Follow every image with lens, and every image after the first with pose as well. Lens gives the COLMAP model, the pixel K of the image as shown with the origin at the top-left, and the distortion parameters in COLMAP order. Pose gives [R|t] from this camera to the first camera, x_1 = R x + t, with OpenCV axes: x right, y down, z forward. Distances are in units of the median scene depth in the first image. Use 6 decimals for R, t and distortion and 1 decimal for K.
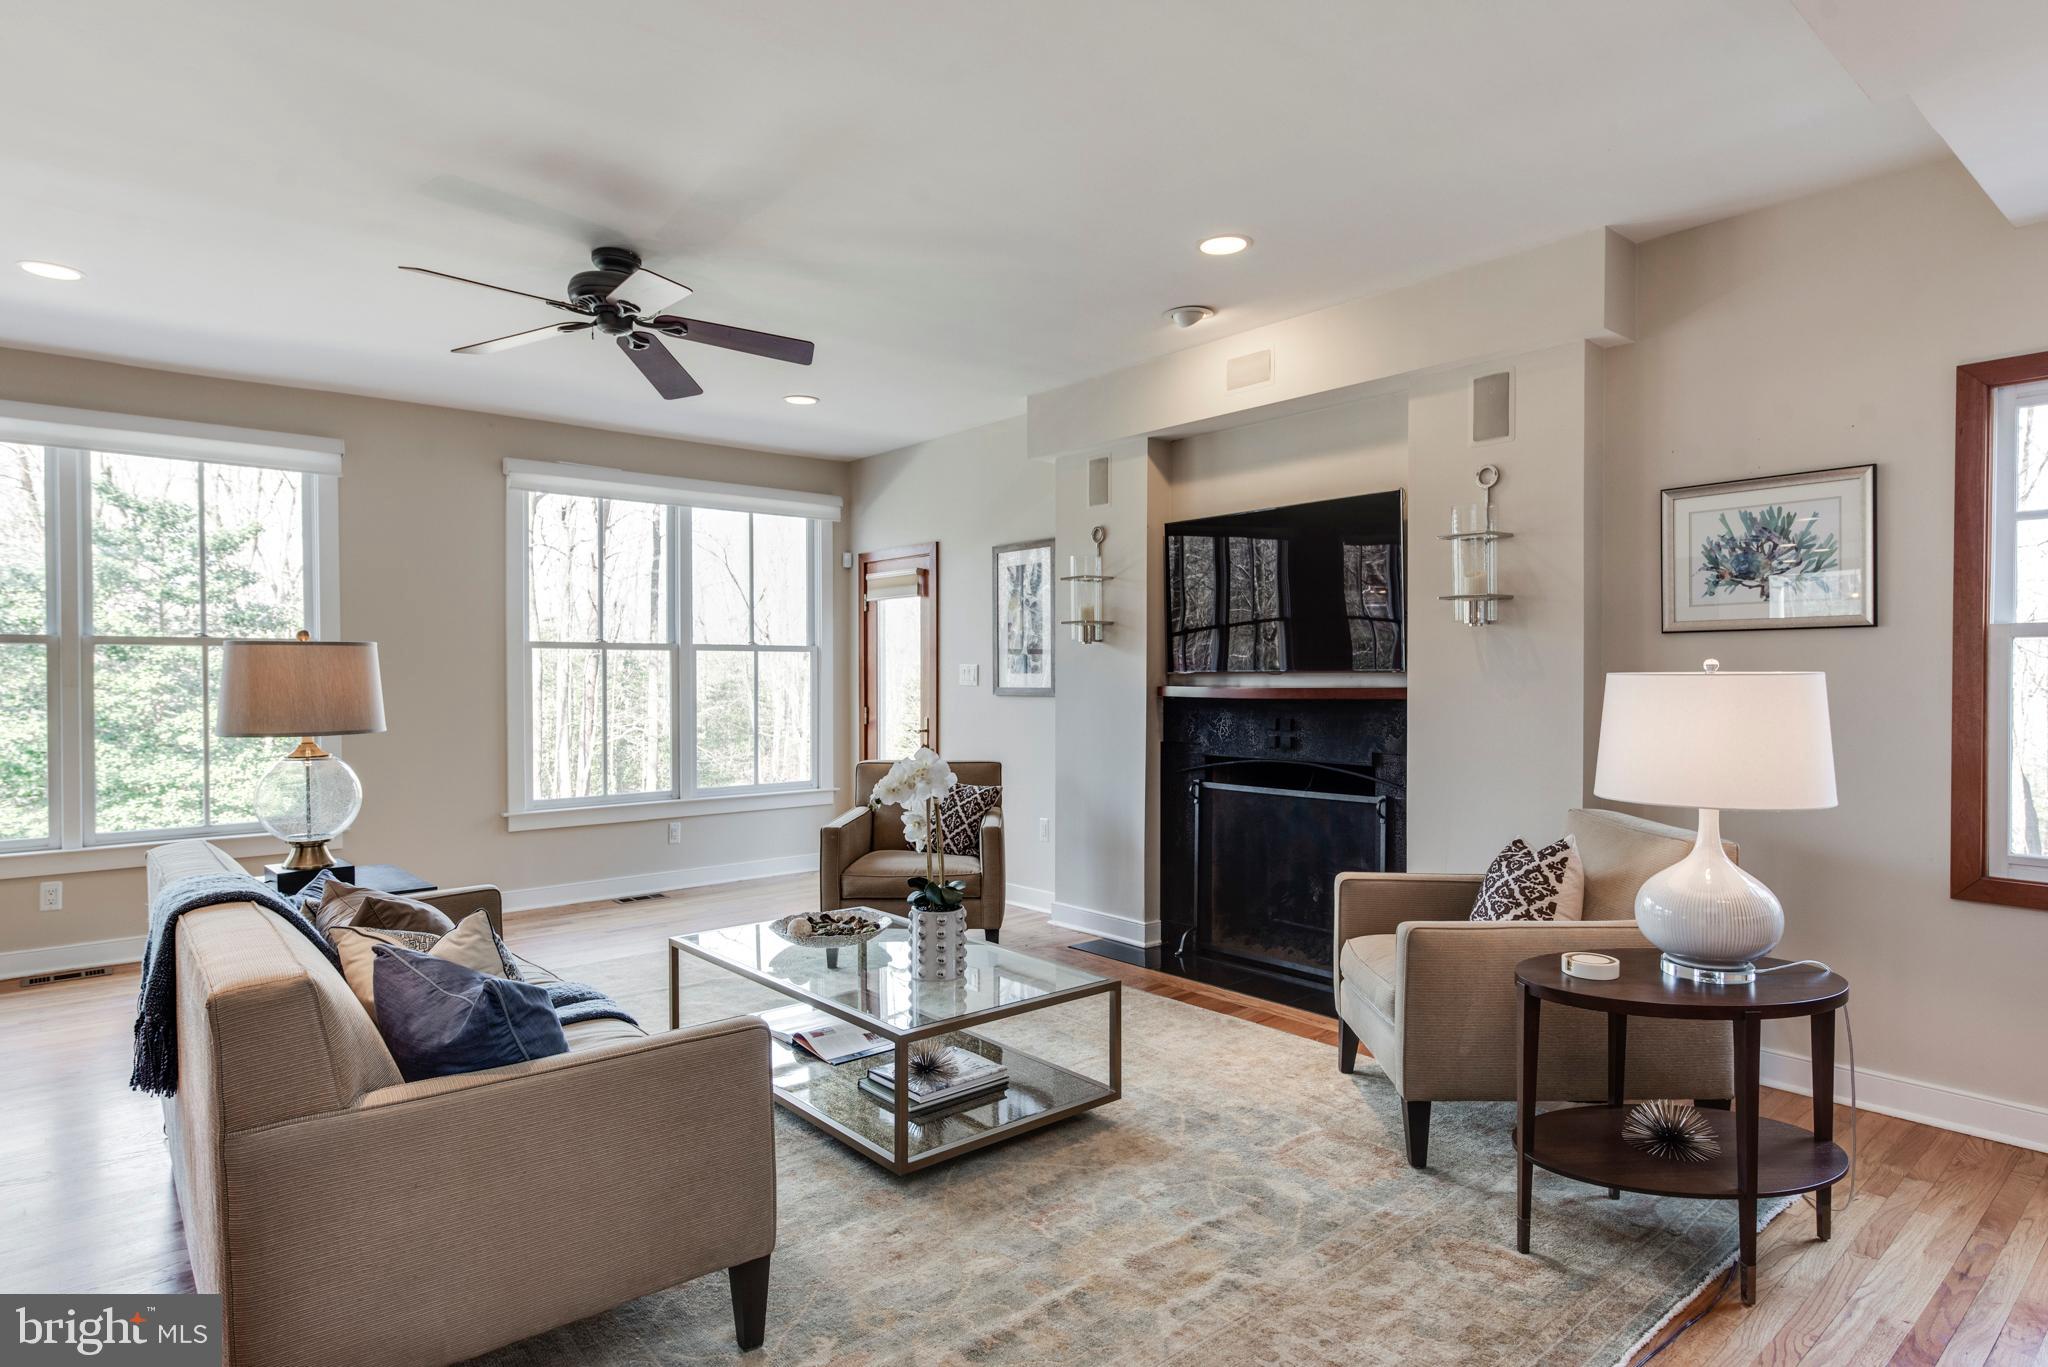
lens RADIAL K [[1103.5, 0, 1030.2], [0, 1103.5, 687.0], [0, 0, 1]] dist [0.002858, -0.000238]
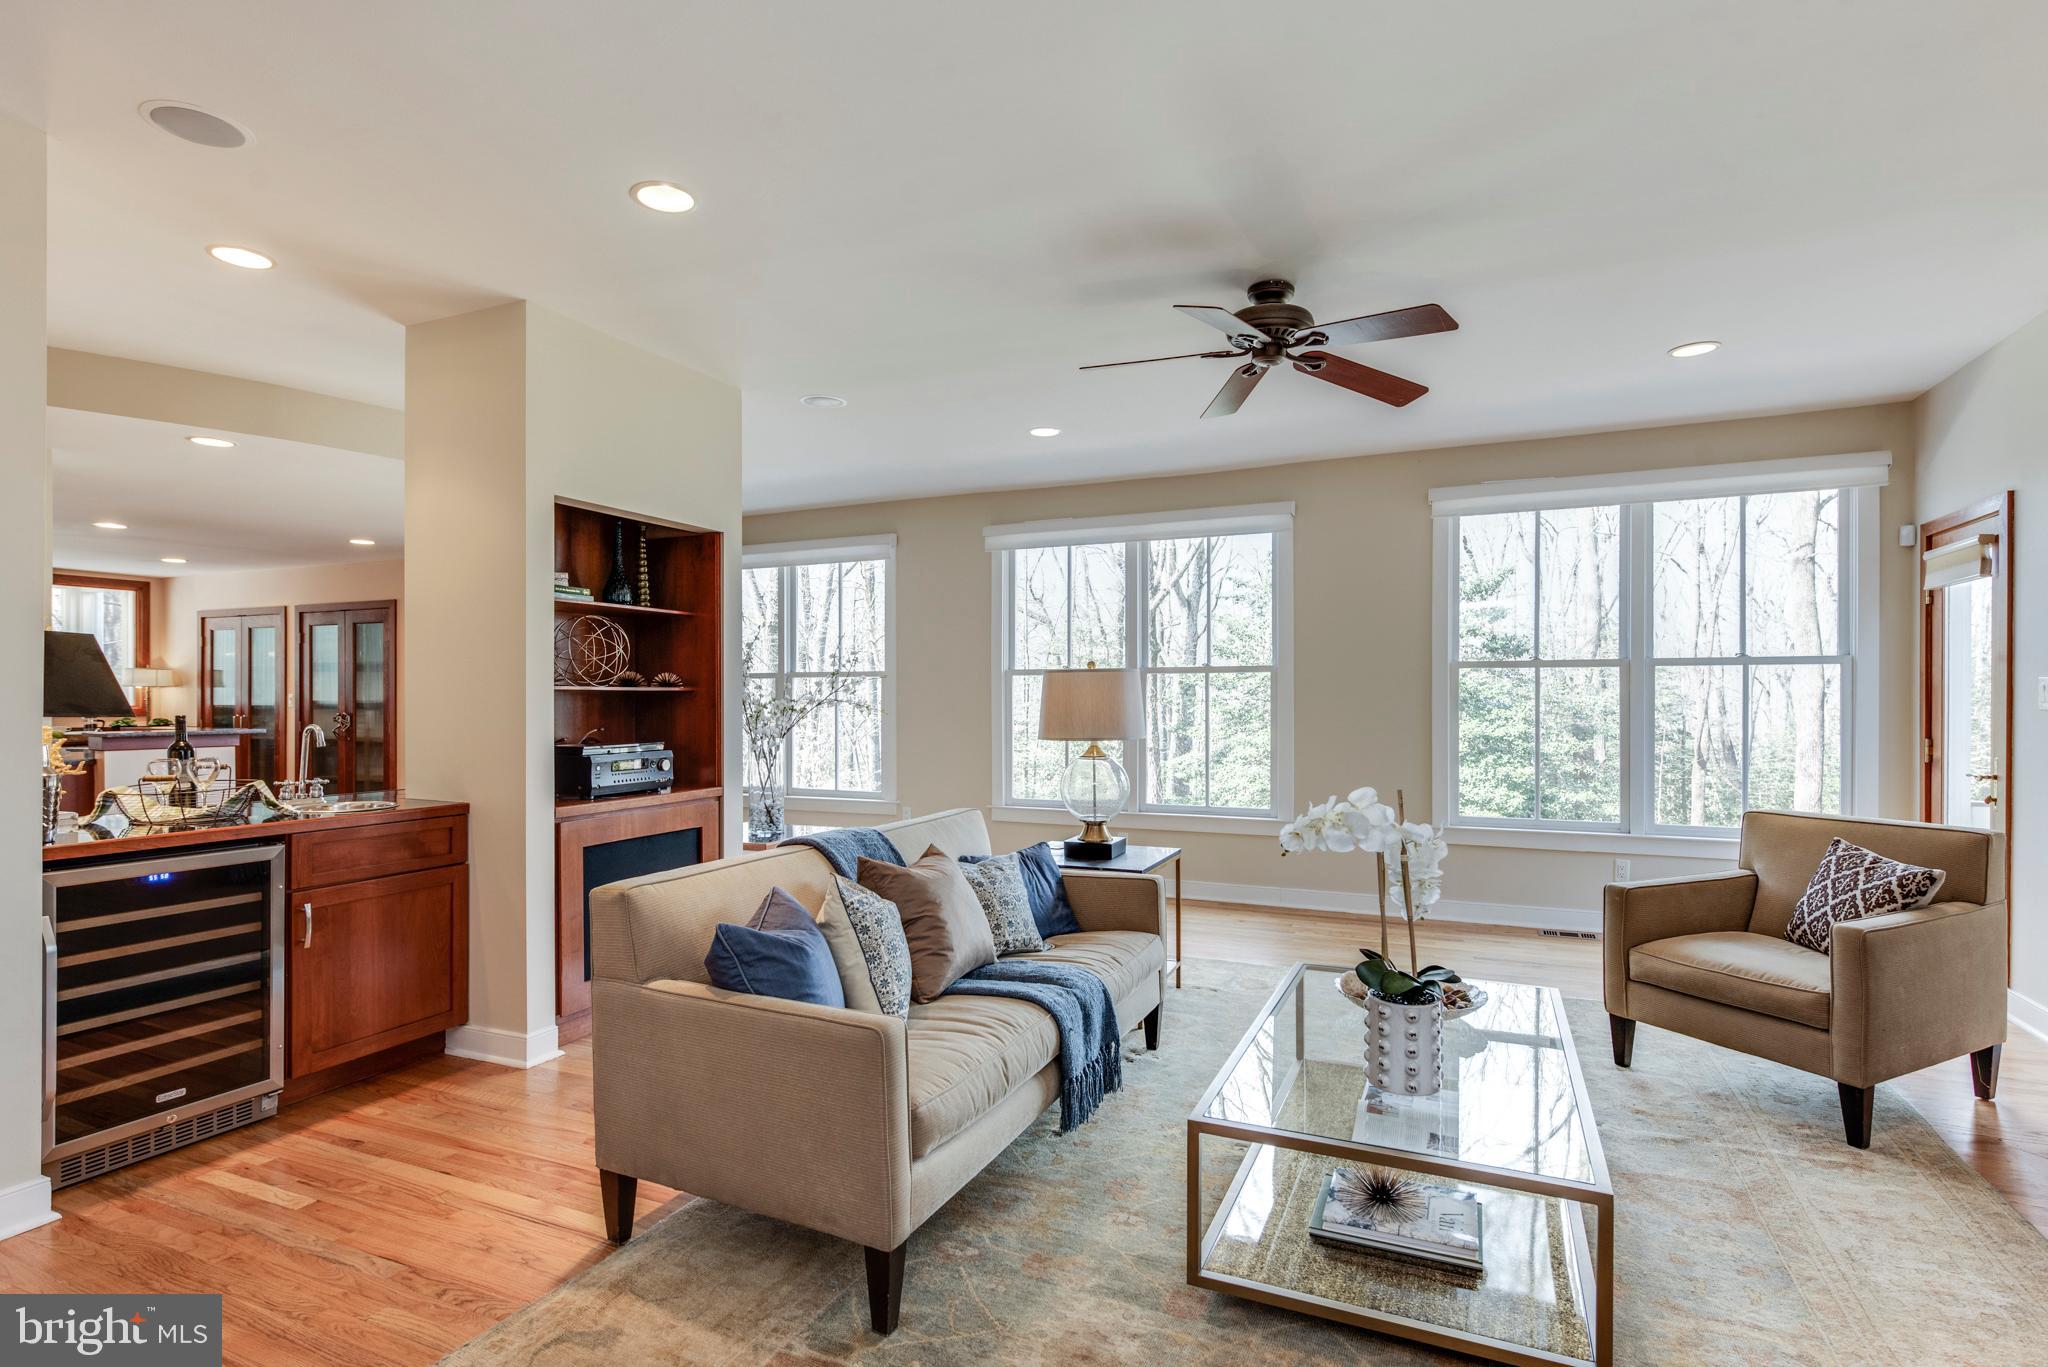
lens RADIAL K [[1003.7, 0, 1035.8], [0, 1003.7, 697.1], [0, 0, 1]] dist [0.007153, 0.000072]
pose [[0.433287, 0.001627, -0.901254, 0.324460], [-0.007931, 0.999967, -0.002008, -0.004296], [0.901221, 0.008018, 0.433286, 0.340190]]
